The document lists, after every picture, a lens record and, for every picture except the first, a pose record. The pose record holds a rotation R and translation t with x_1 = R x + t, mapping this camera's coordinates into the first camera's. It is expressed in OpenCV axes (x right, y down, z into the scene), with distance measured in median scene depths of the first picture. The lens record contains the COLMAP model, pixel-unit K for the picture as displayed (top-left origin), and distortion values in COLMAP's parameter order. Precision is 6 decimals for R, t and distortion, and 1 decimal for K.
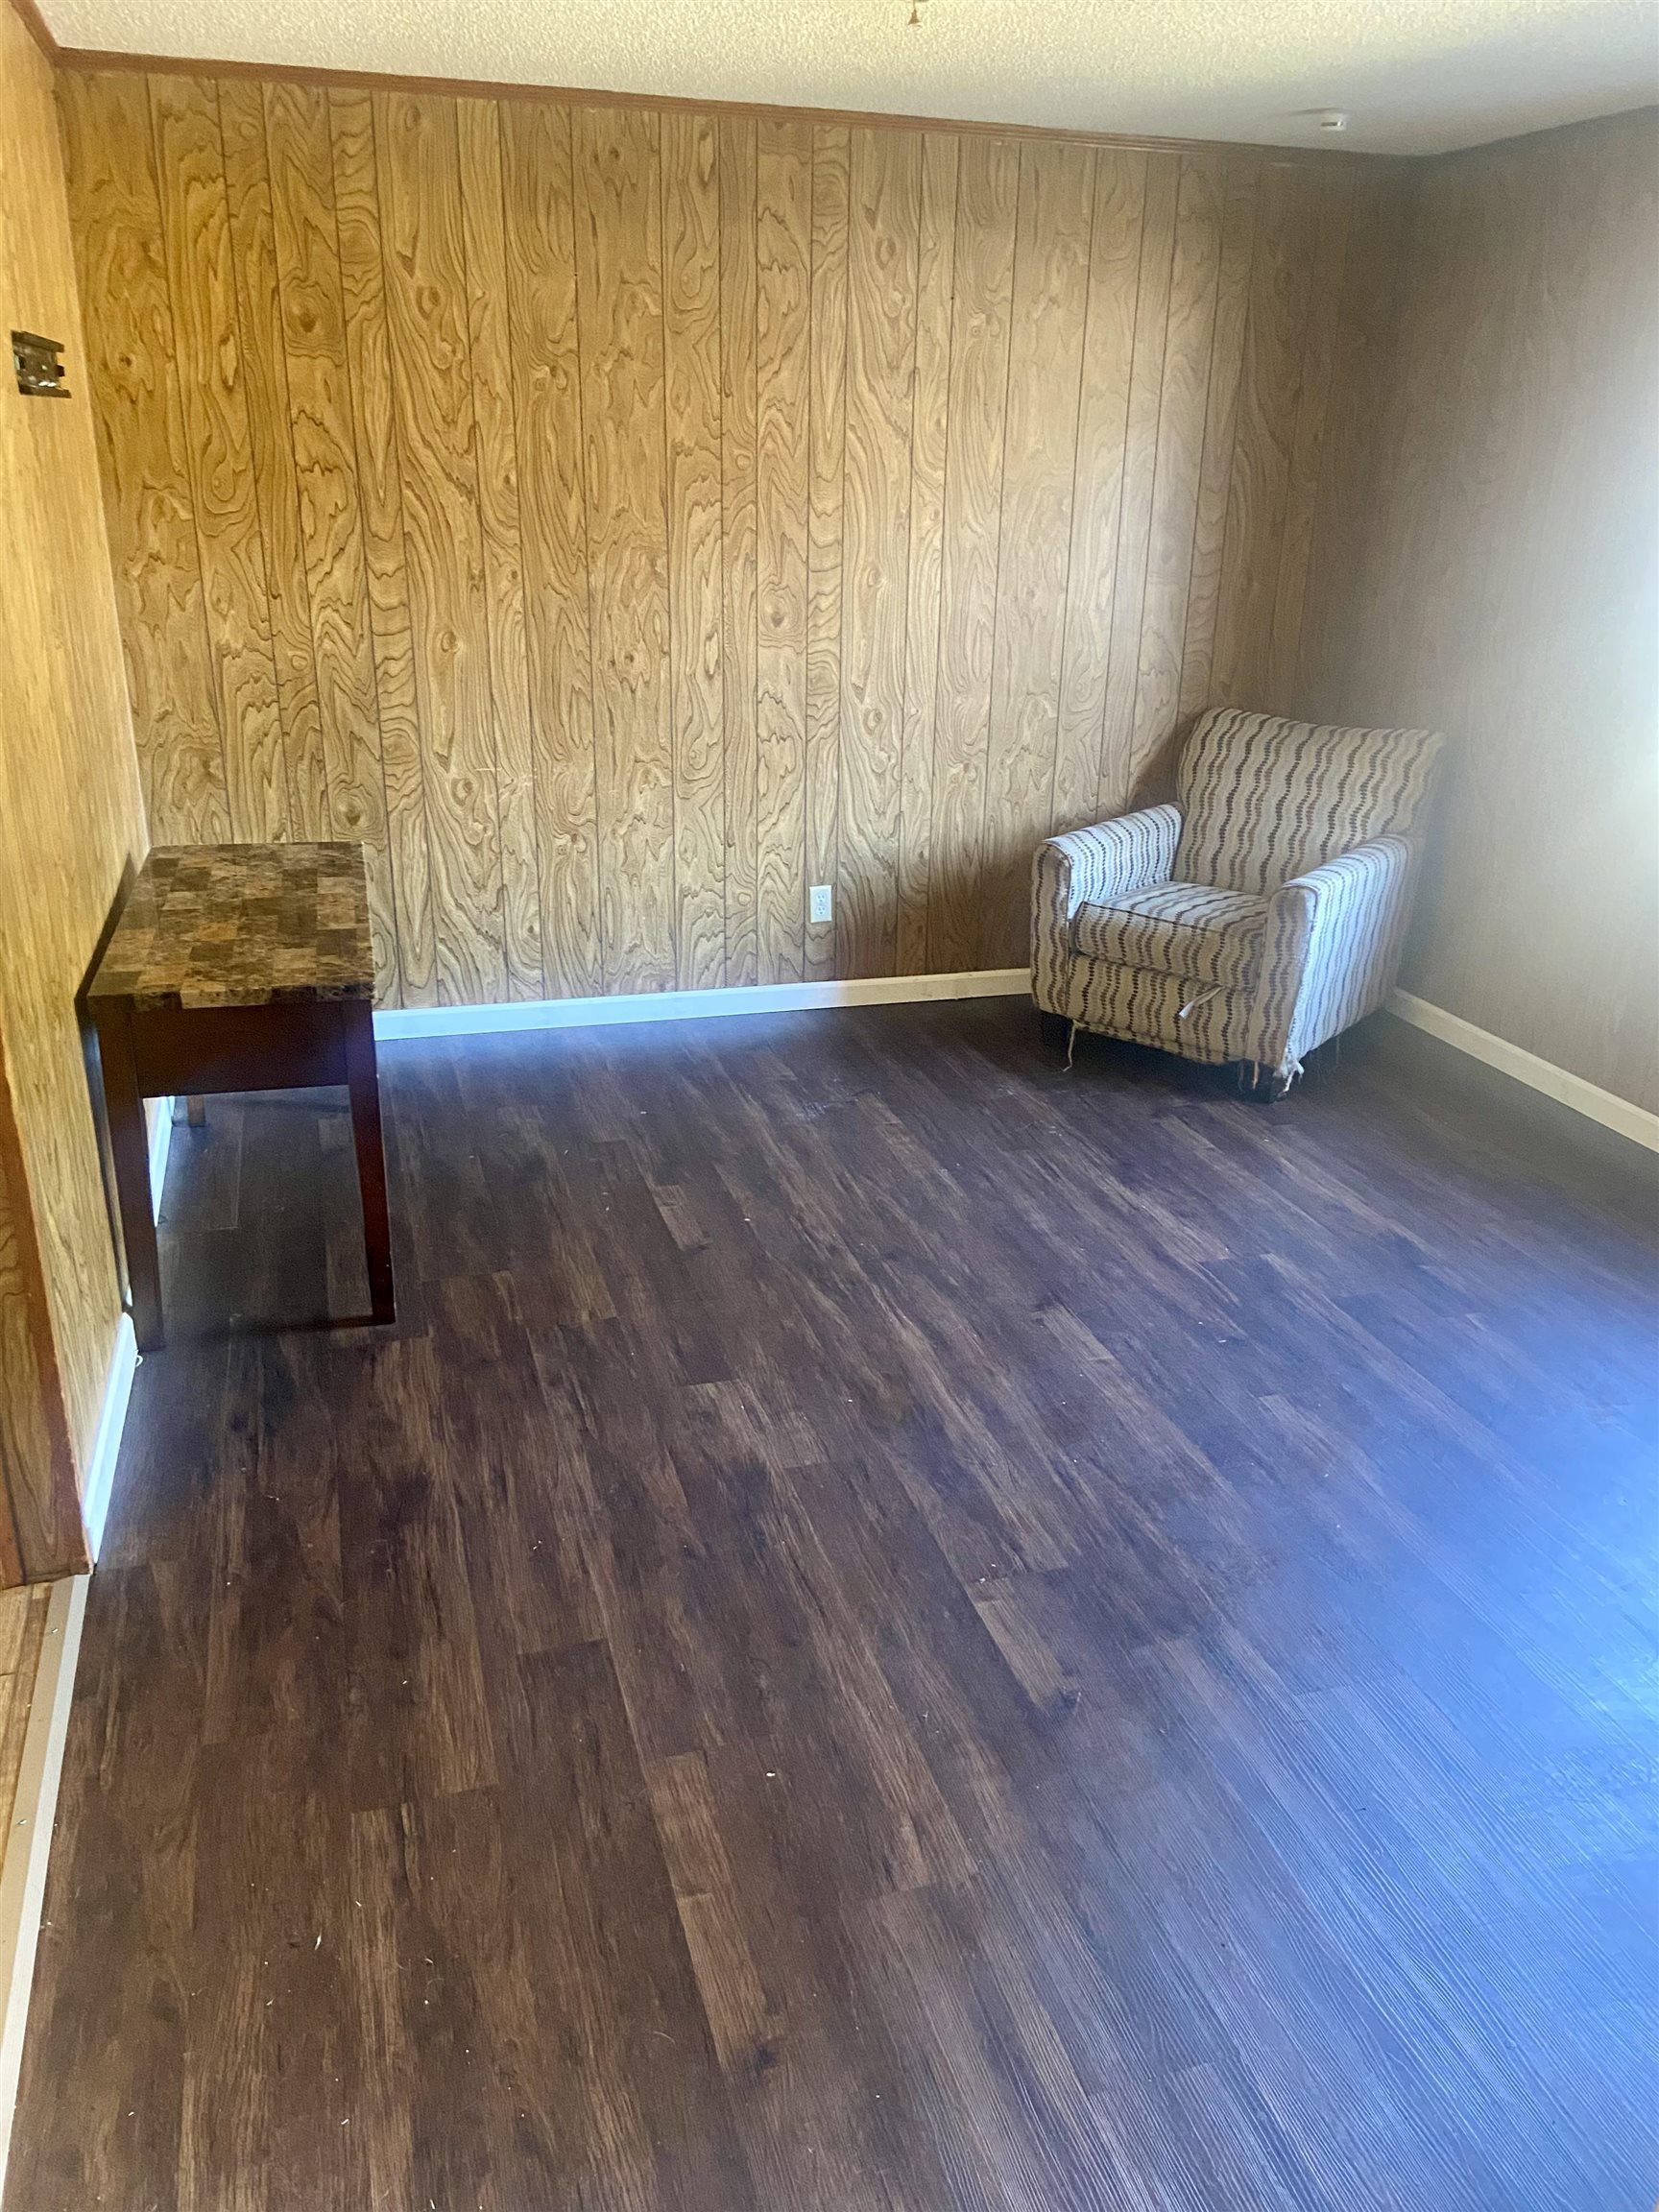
lens RADIAL K [[1677.1, 0, 828.7], [0, 1677.1, 1119.1], [0, 0, 1]] dist [0.086901, -0.110635]
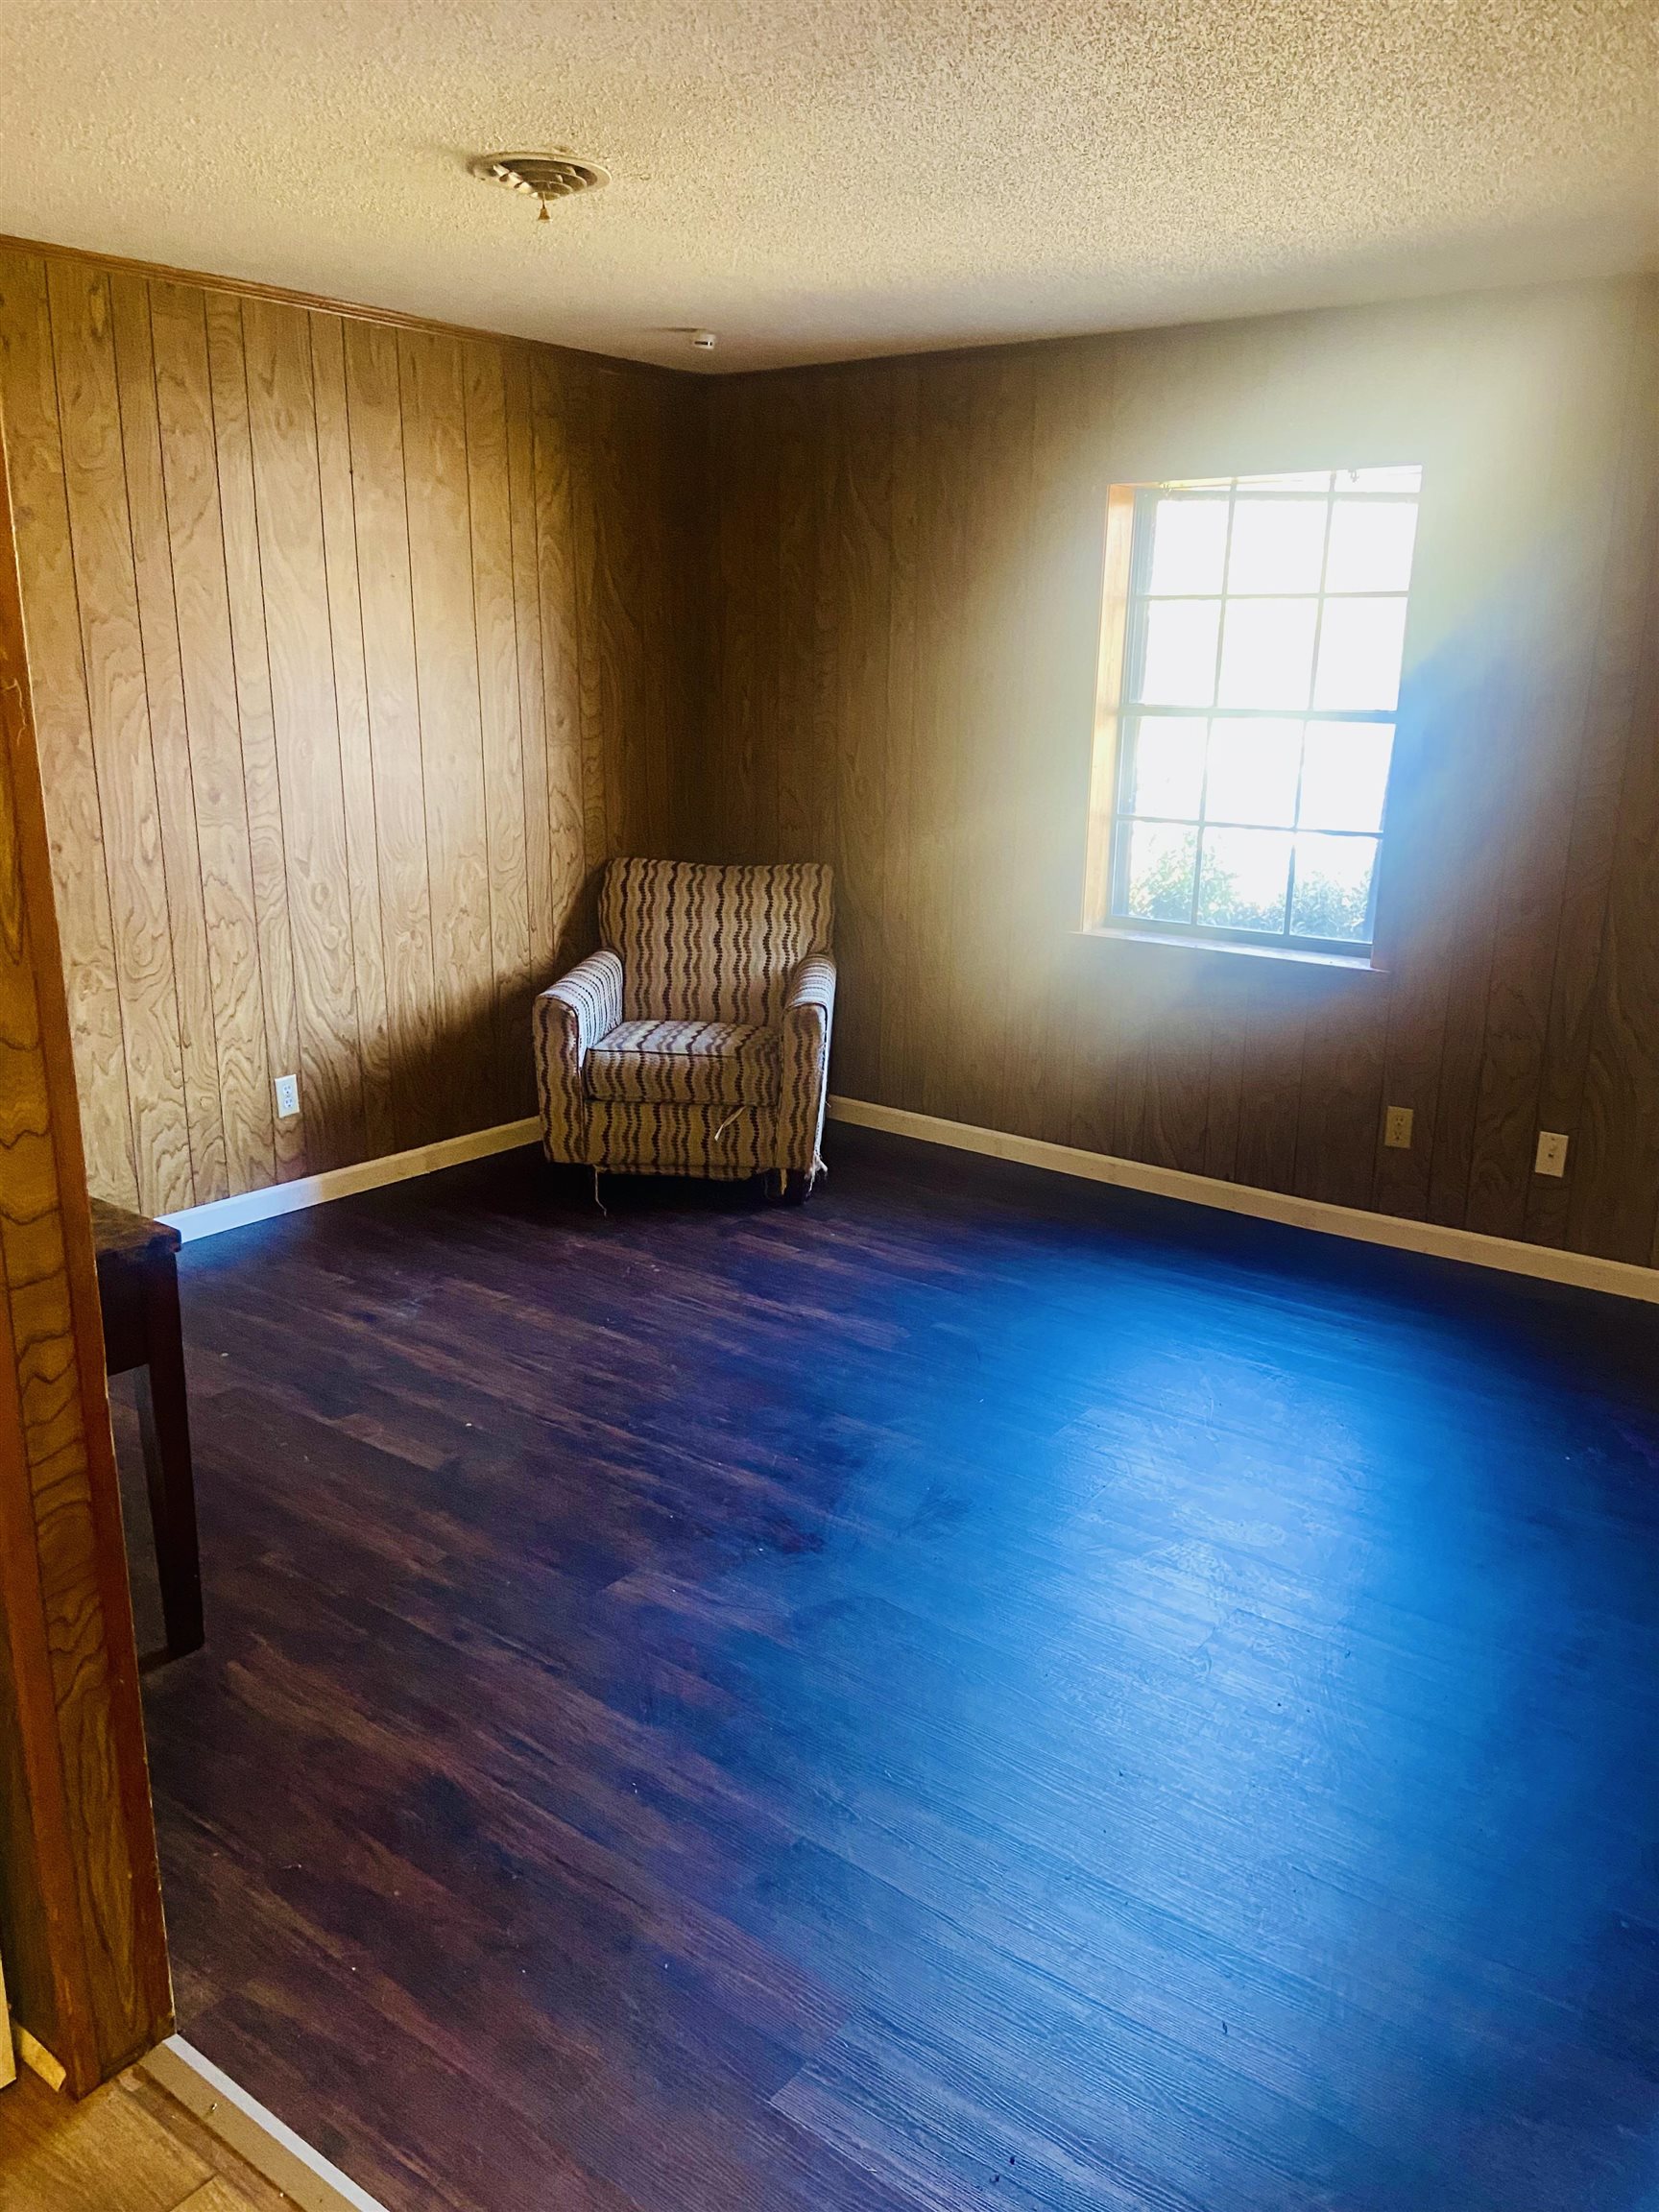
lens RADIAL K [[1677.1, 0, 886.1], [0, 1677.1, 1102.6], [0, 0, 1]] dist [0.086901, -0.110635]
pose [[0.806083, -0.161396, 0.569369, -0.286713], [0.219455, 0.975019, -0.034310, -0.023342], [-0.549609, 0.152608, 0.821365, 0.072497]]
